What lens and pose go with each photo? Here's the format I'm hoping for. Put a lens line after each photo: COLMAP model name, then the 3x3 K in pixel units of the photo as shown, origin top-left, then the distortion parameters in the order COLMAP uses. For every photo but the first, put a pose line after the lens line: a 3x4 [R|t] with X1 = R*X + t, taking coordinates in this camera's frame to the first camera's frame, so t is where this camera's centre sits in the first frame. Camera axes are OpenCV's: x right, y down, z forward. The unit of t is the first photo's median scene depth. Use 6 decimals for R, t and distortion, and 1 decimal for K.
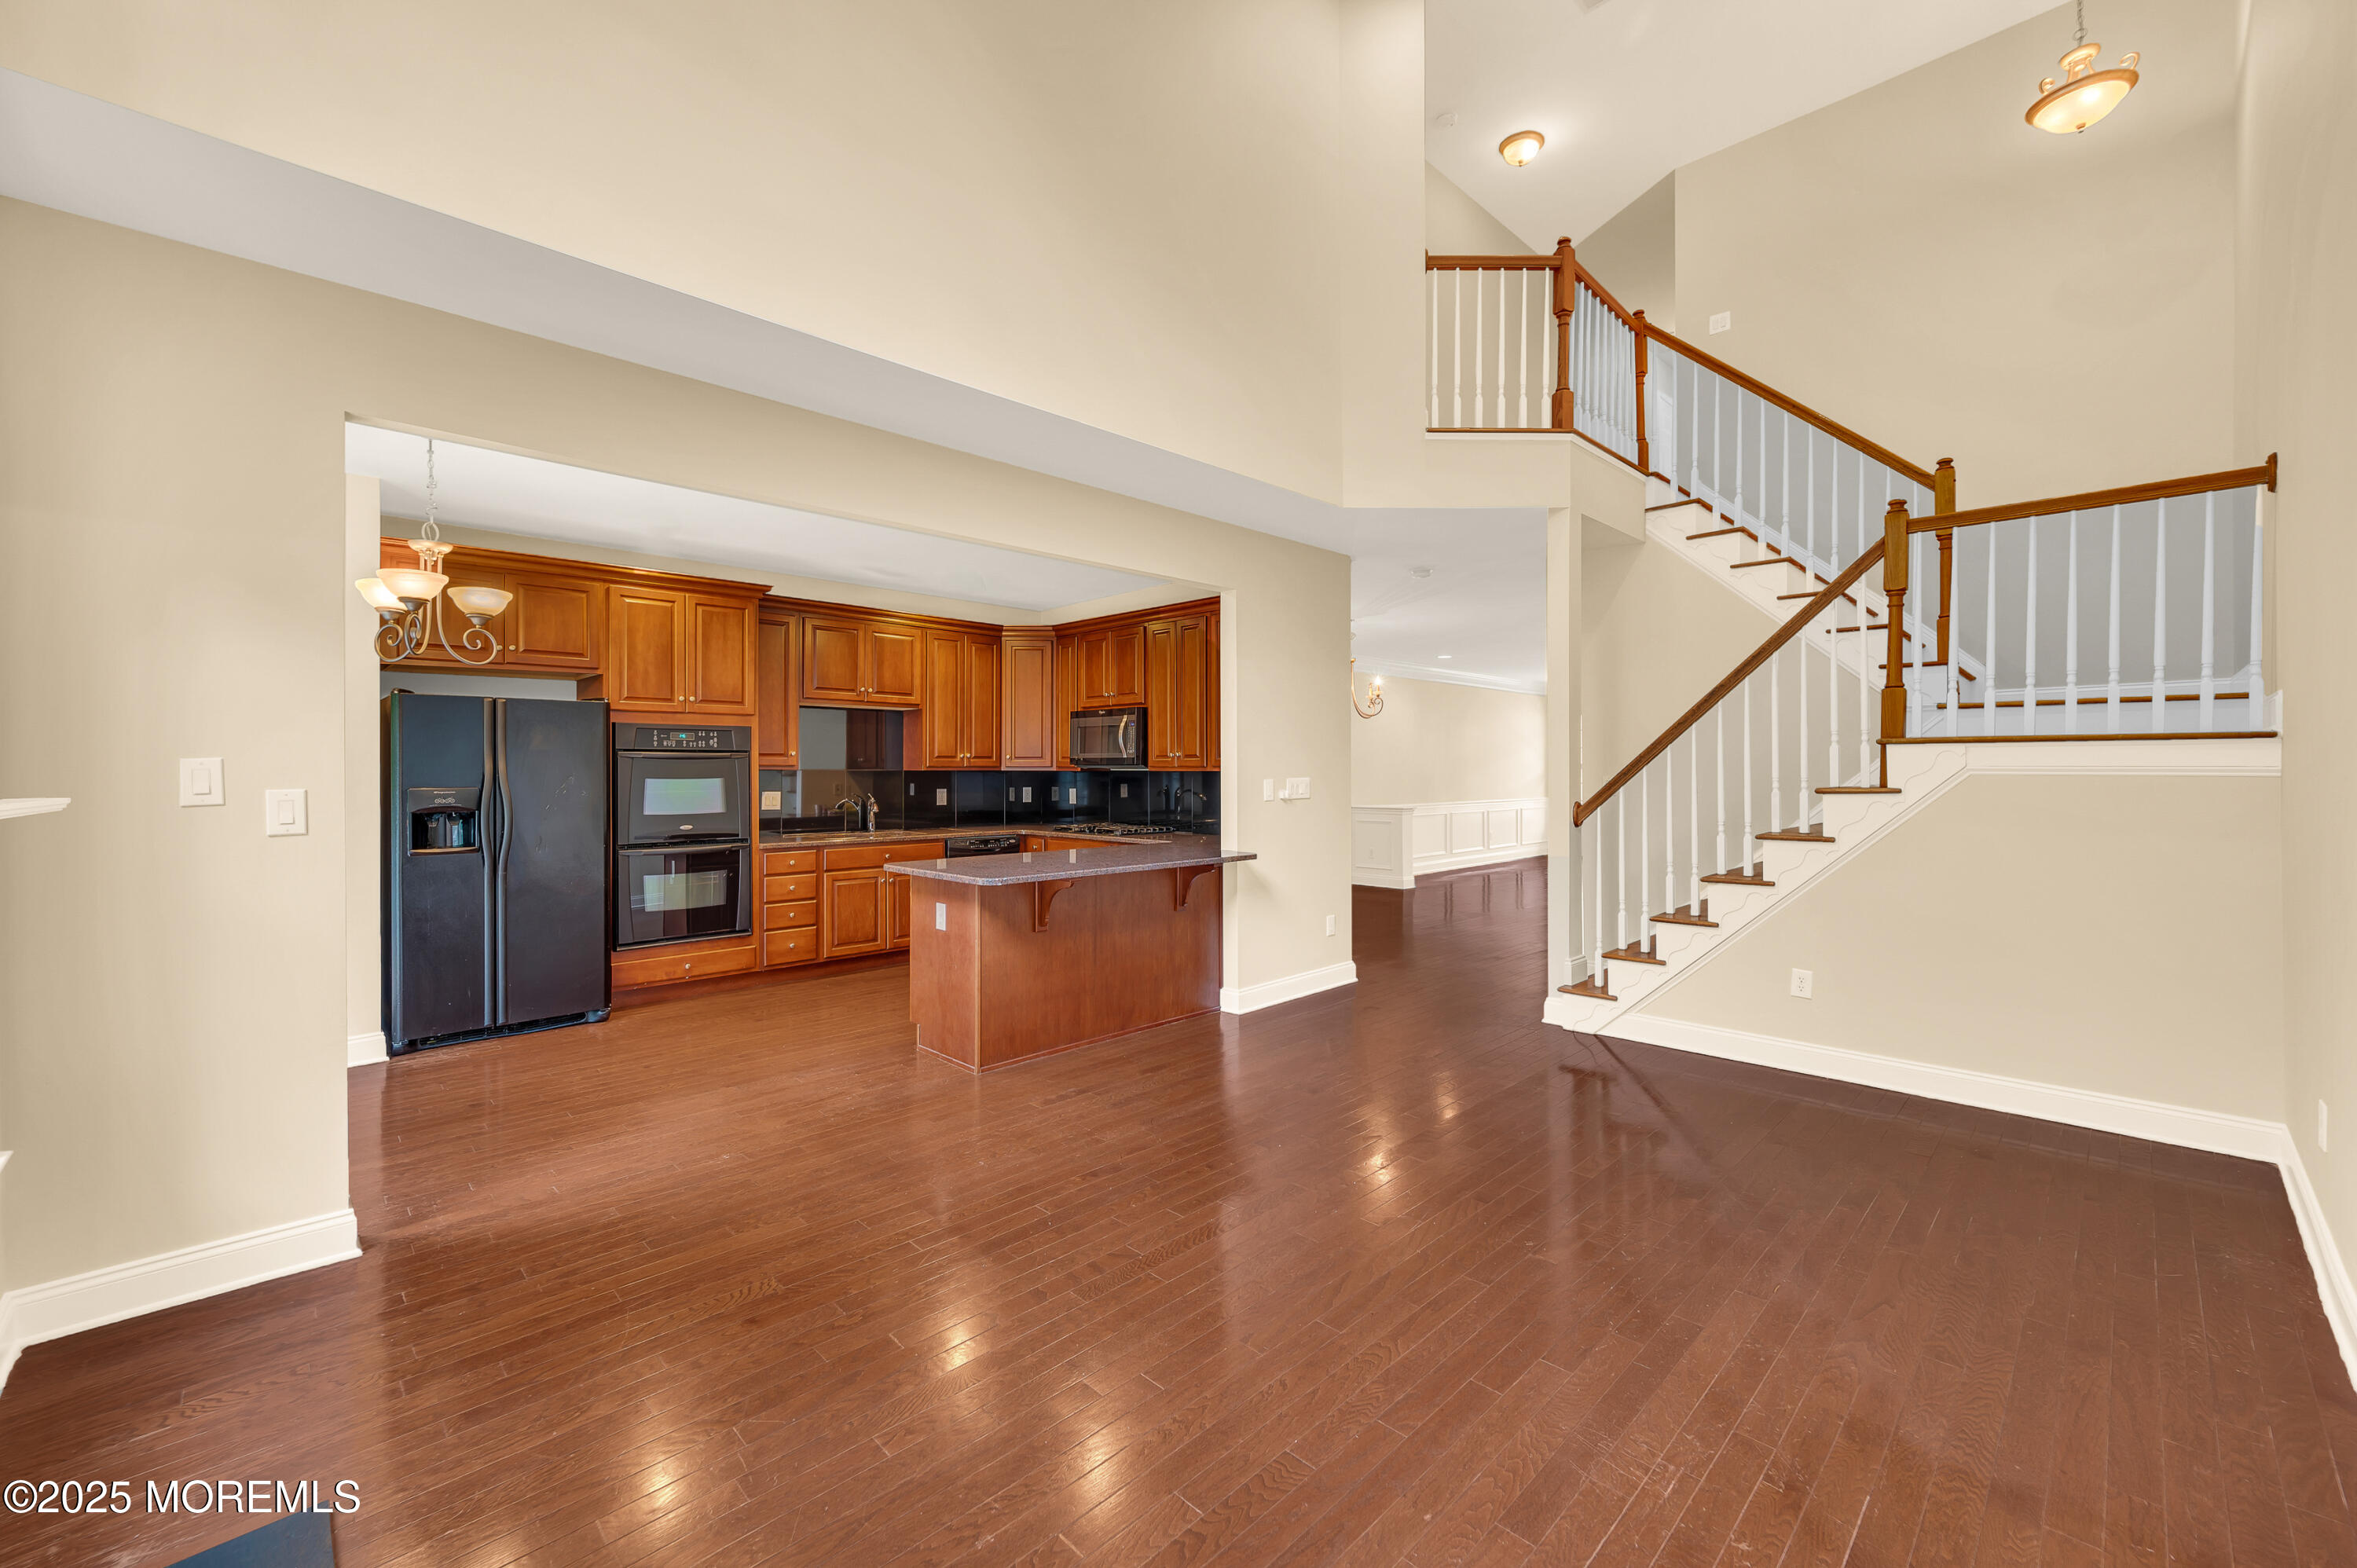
lens RADIAL K [[910.0, 0, 1172.1], [0, 910.0, 769.6], [0, 0, 1]] dist [0.001452, -0.000400]
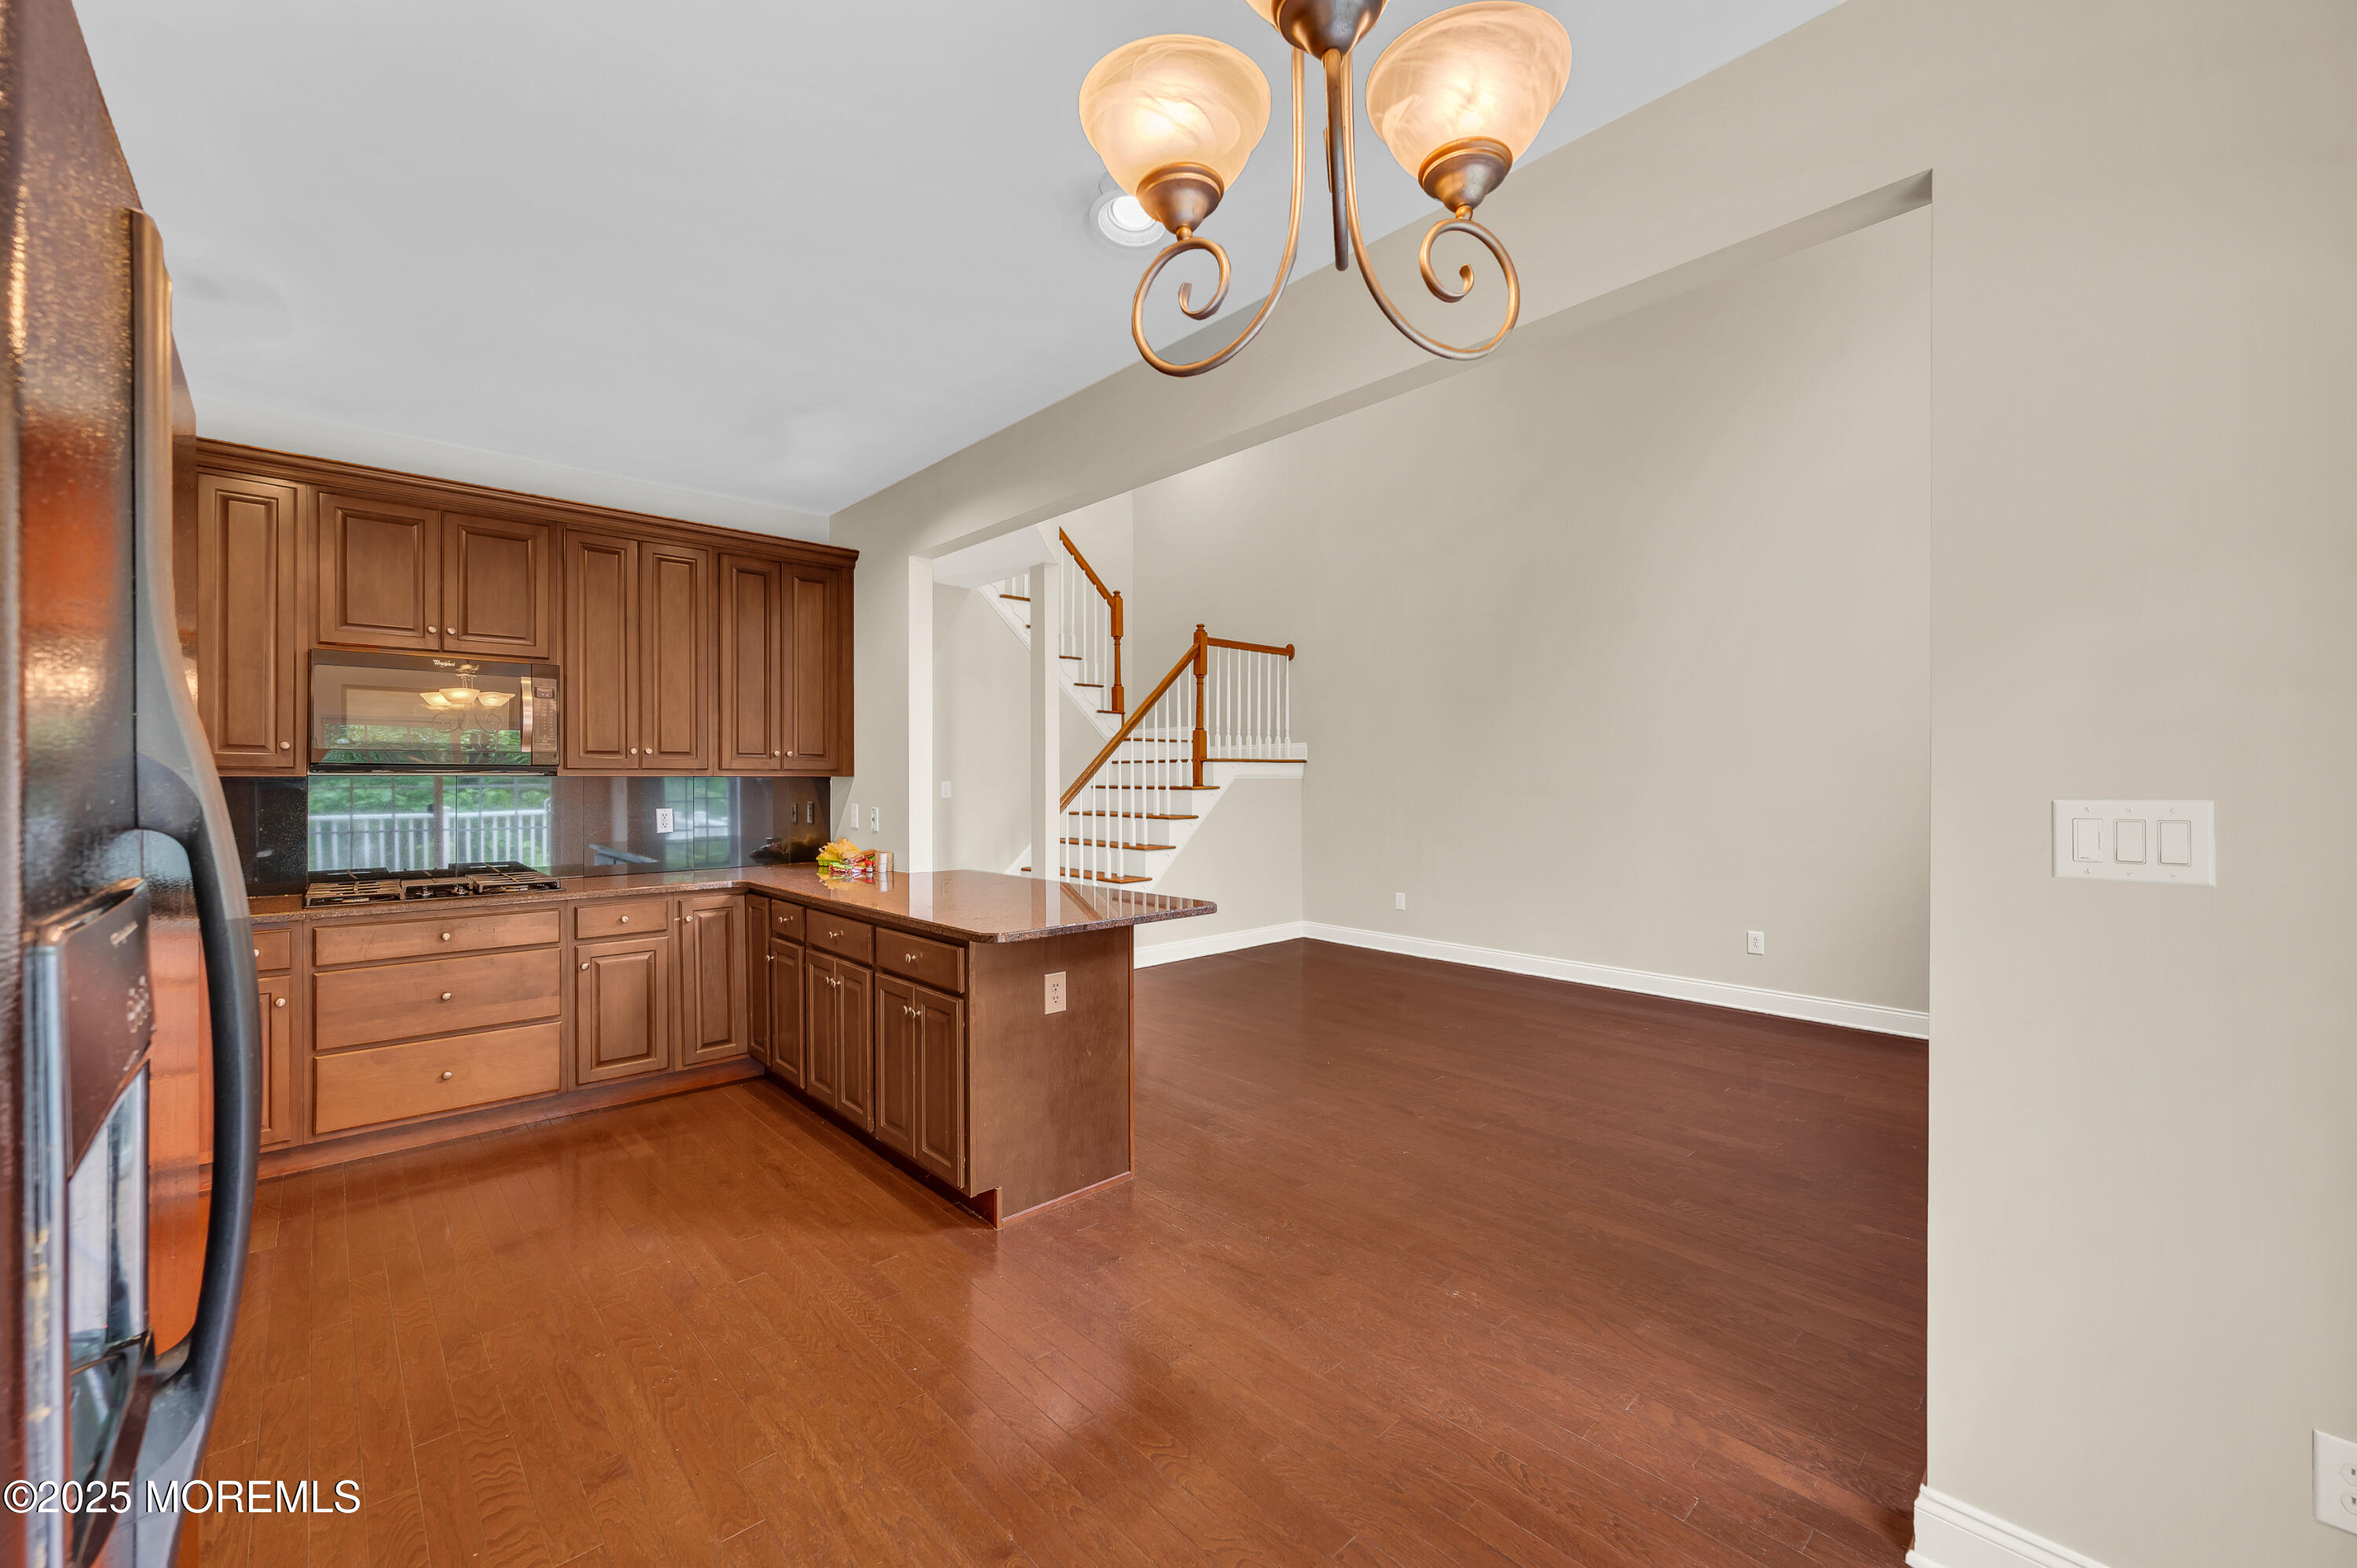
lens RADIAL K [[950.7, 0, 1153.3], [0, 950.7, 778.1], [0, 0, 1]] dist [0.004749, -0.000850]
pose [[0.046767, 0.001594, 0.998905, -1.225125], [0.004107, 0.999990, -0.001788, 0.008110], [-0.998897, 0.004186, 0.046760, 1.161884]]
